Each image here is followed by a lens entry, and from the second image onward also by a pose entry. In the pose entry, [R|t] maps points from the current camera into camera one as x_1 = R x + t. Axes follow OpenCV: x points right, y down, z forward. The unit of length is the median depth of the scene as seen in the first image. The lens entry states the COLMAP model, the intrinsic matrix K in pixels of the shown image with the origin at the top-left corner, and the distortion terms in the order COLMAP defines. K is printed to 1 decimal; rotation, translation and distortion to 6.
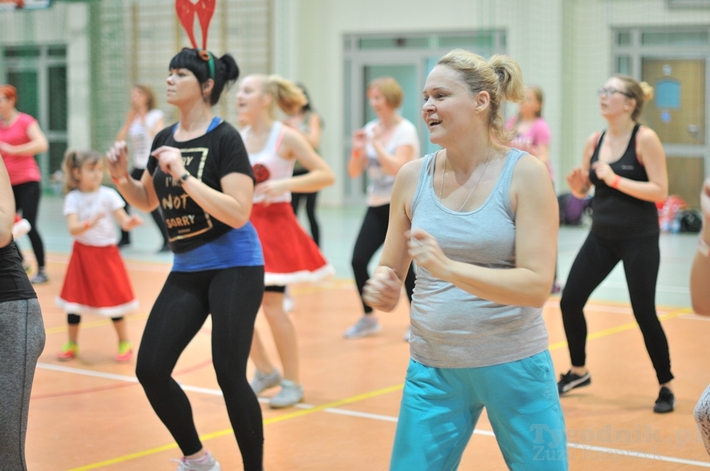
lens RADIAL K [[1722.2, 0, 353.6], [0, 1722.2, 239.5], [0, 0, 1]] dist [-0.085577, 0.000000]
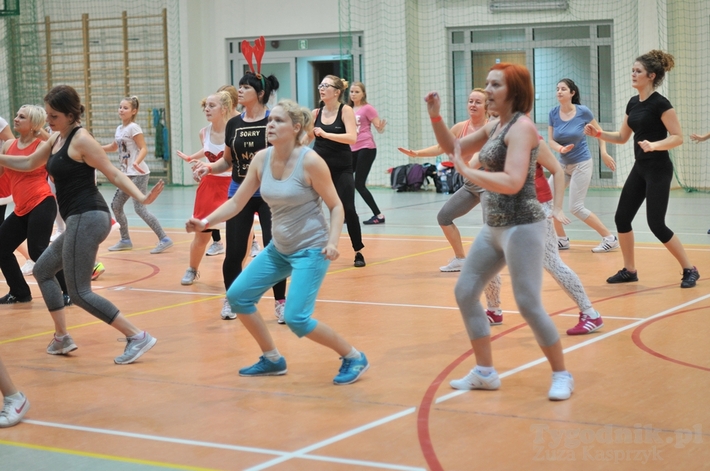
lens RADIAL K [[1722.2, 0, 356.1], [0, 1722.2, 239.1], [0, 0, 1]] dist [-0.085577, 0.000000]
pose [[0.998324, -0.032723, 0.047733, 0.023604], [0.032569, 0.999462, 0.003990, 0.016424], [-0.047838, -0.002428, 0.998852, -0.191722]]
